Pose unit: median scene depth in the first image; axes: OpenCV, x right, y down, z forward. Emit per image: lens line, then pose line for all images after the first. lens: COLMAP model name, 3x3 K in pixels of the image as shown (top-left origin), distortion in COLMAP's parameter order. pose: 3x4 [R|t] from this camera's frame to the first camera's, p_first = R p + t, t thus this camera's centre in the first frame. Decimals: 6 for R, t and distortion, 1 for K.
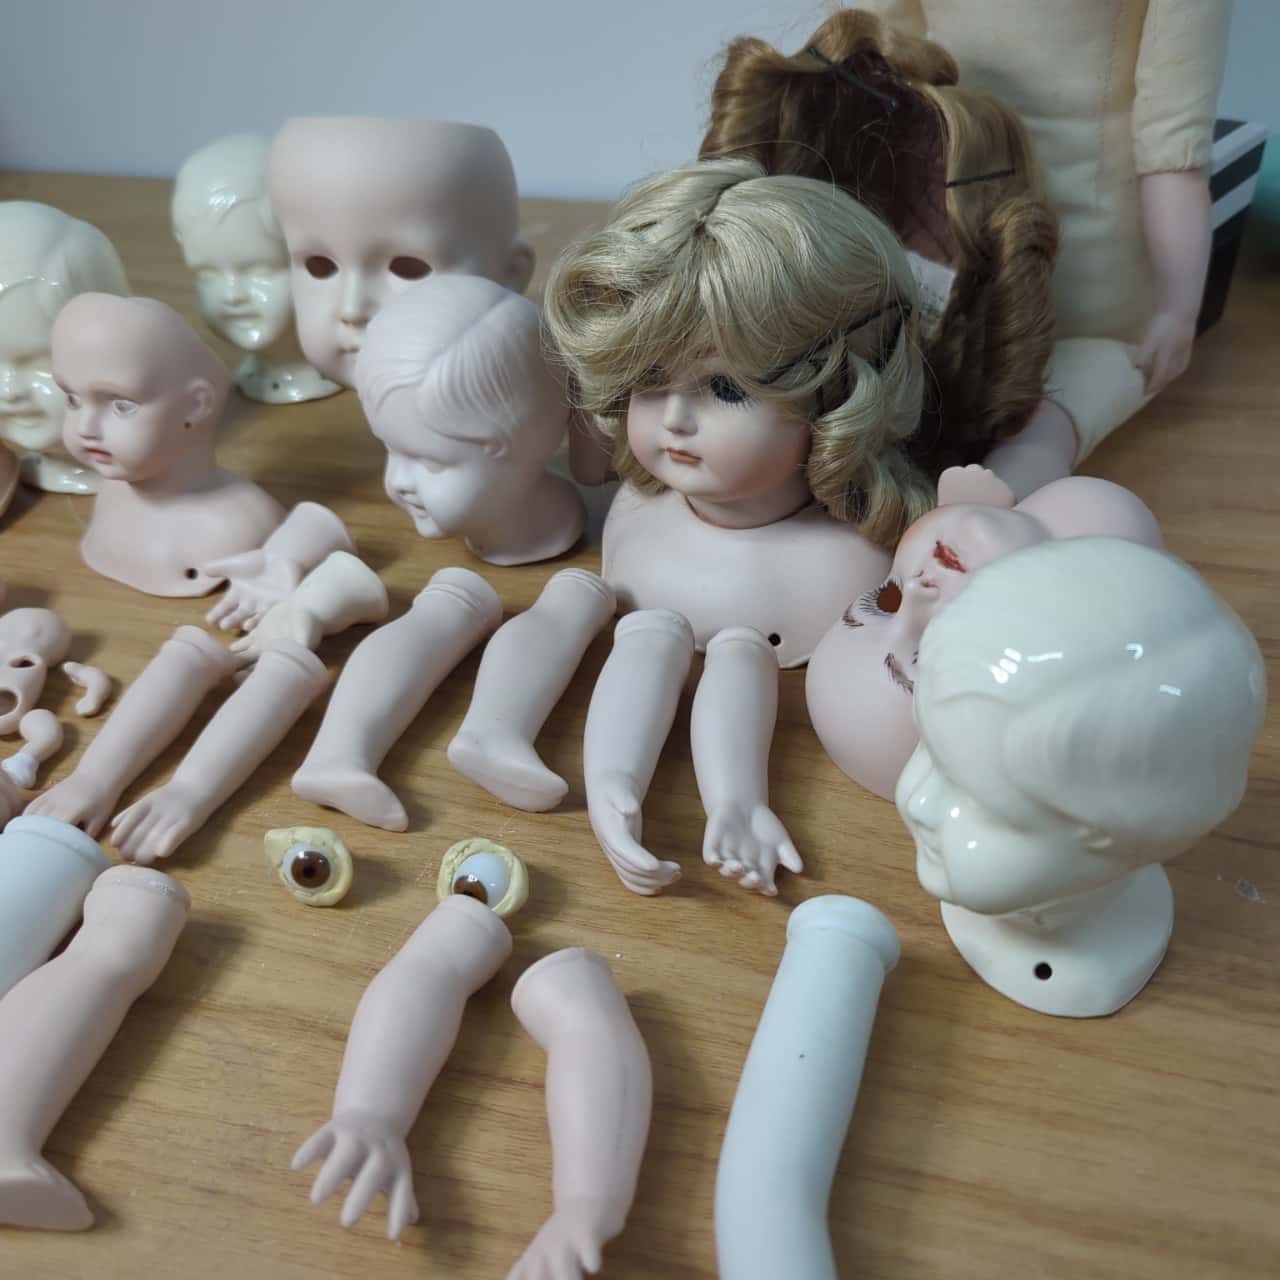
lens RADIAL K [[1208.0, 0, 652.9], [0, 1208.0, 642.1], [0, 0, 1]] dist [0.005068, -0.007996]
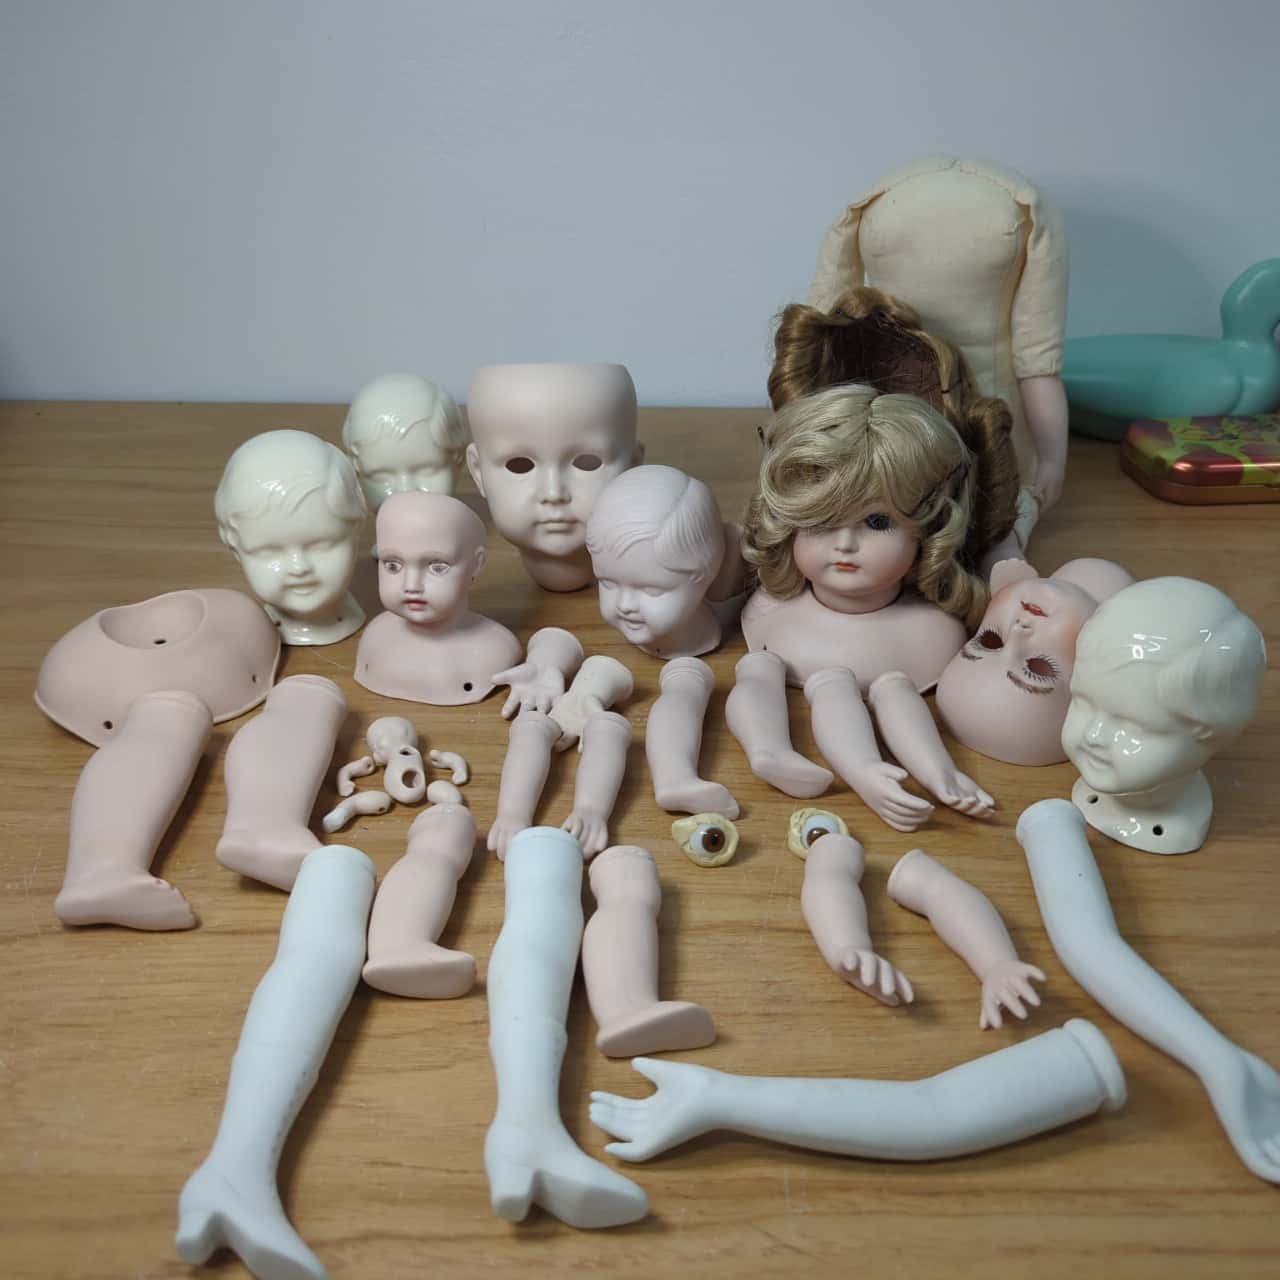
lens RADIAL K [[1178.1, 0, 632.5], [0, 1178.1, 639.8], [0, 0, 1]] dist [0.035972, -0.013022]
pose [[0.965889, -0.091779, 0.242148, -0.588581], [0.124358, 0.984602, -0.122861, 0.087917], [-0.227143, 0.148783, 0.962429, -0.377532]]
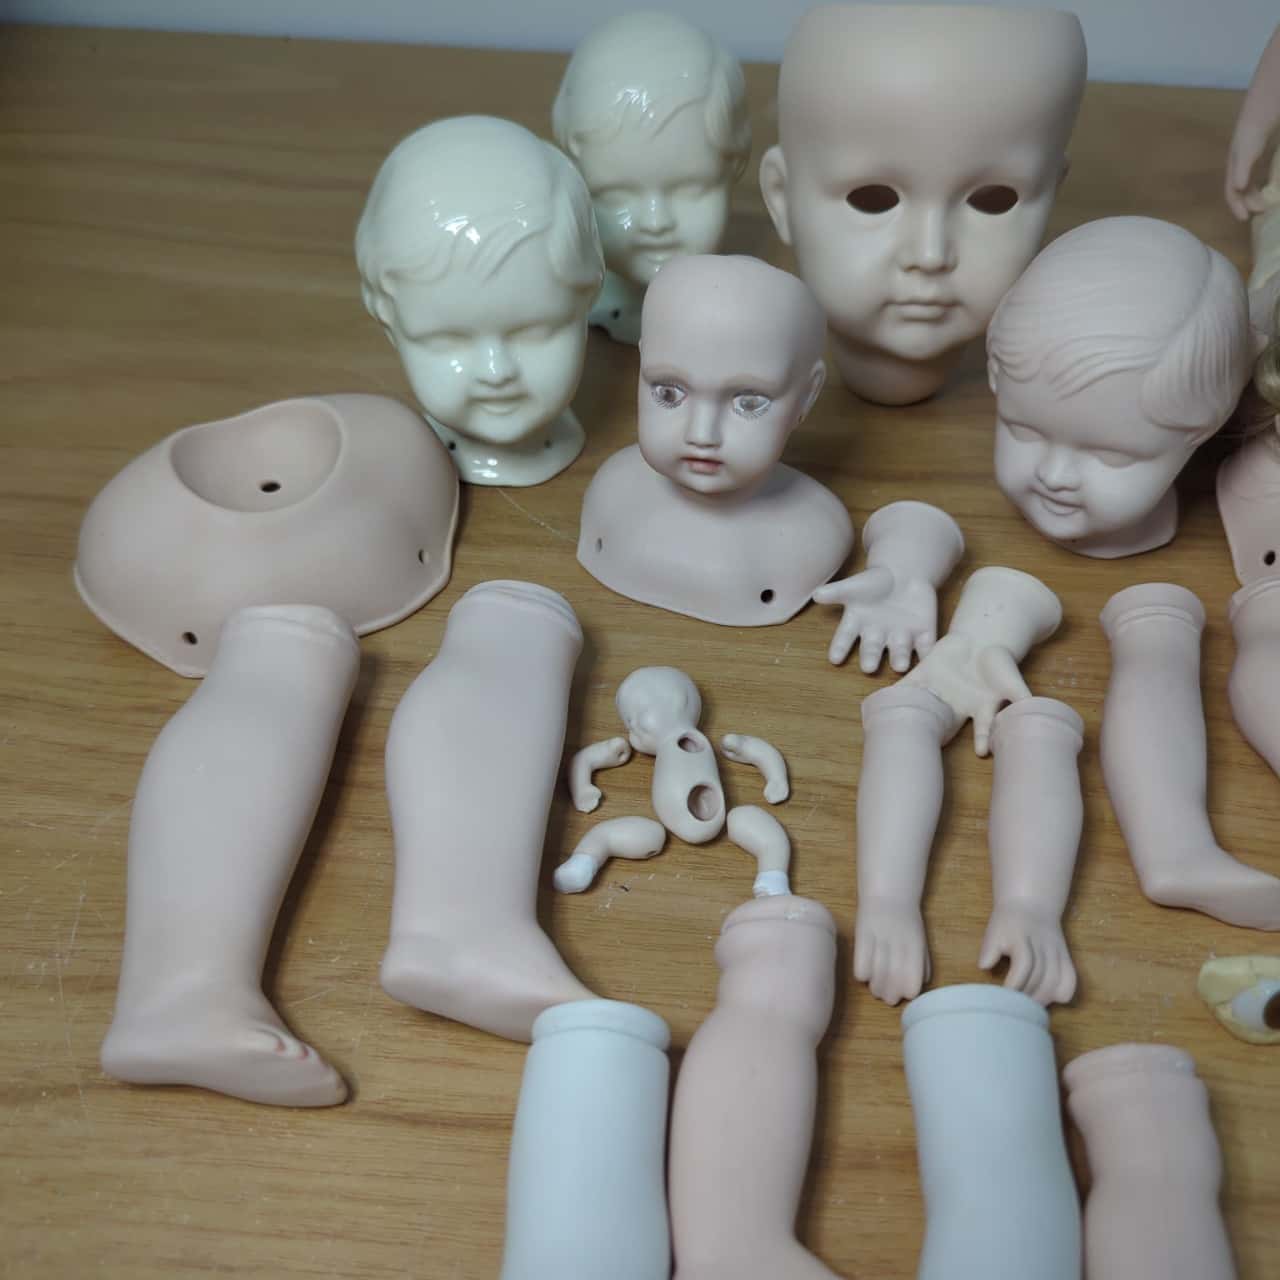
lens RADIAL K [[1234.5, 0, 640.0], [0, 1234.5, 640.0], [0, 0, 1]] dist [0.017927, -0.005242]
pose [[0.987931, -0.070275, 0.138036, -0.662766], [0.053115, 0.990824, 0.124283, -0.153560], [-0.145504, -0.115451, 0.982598, 0.213002]]
